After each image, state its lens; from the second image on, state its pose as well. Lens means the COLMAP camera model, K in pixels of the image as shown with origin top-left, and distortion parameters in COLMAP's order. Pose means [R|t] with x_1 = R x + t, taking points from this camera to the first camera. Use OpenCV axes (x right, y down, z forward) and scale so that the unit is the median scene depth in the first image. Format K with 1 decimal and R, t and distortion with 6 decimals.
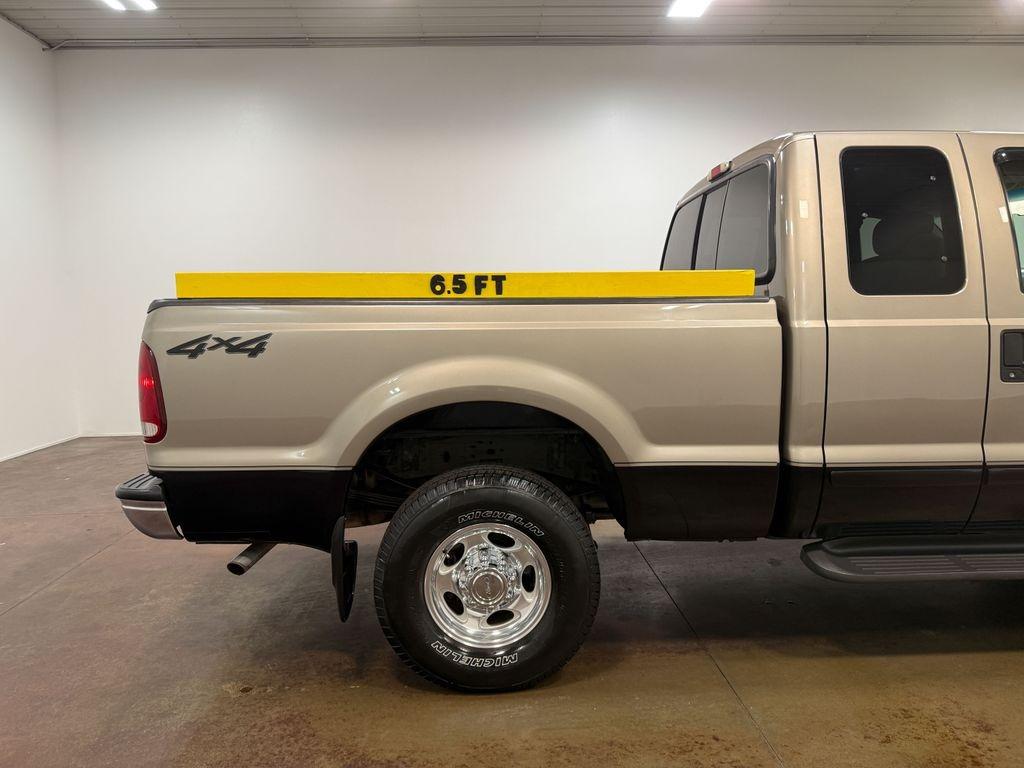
lens RADIAL K [[712.7, 0, 508.2], [0, 712.7, 379.8], [0, 0, 1]] dist [0.059861, -0.085761]
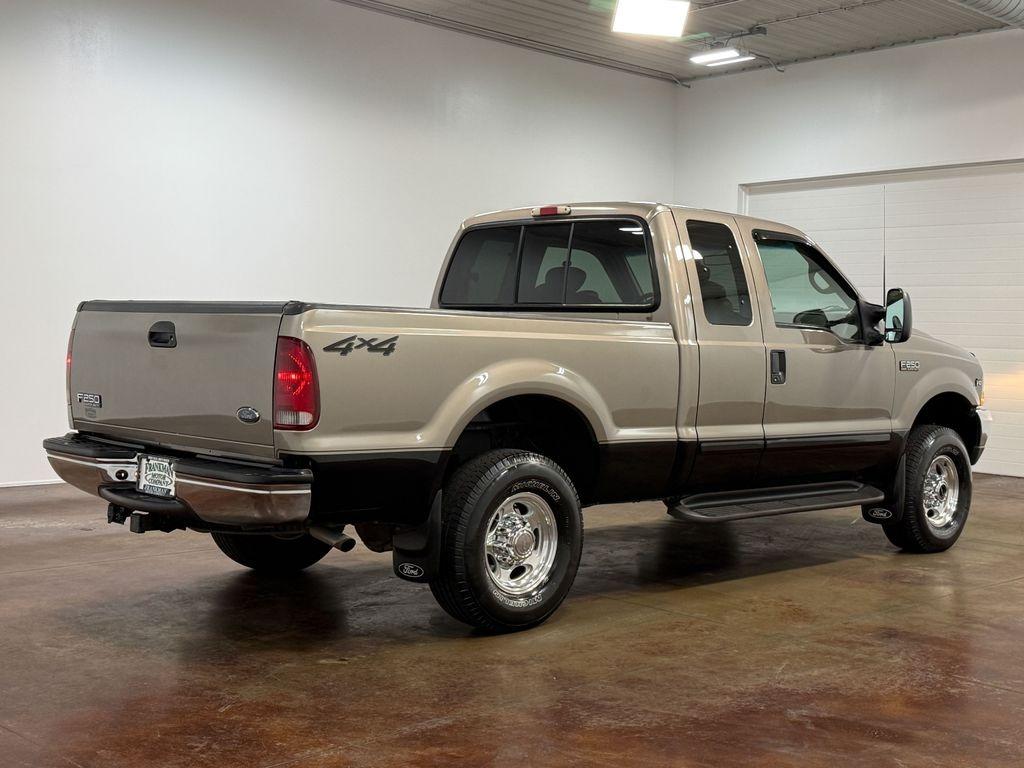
lens RADIAL K [[1306.7, 0, 515.8], [0, 1306.7, 381.4], [0, 0, 1]] dist [0.090114, 0.015743]
pose [[0.741213, 0.011871, 0.671164, -1.624238], [0.023913, 0.998742, -0.044074, 0.109282], [-0.670843, 0.048718, 0.739997, -0.721520]]
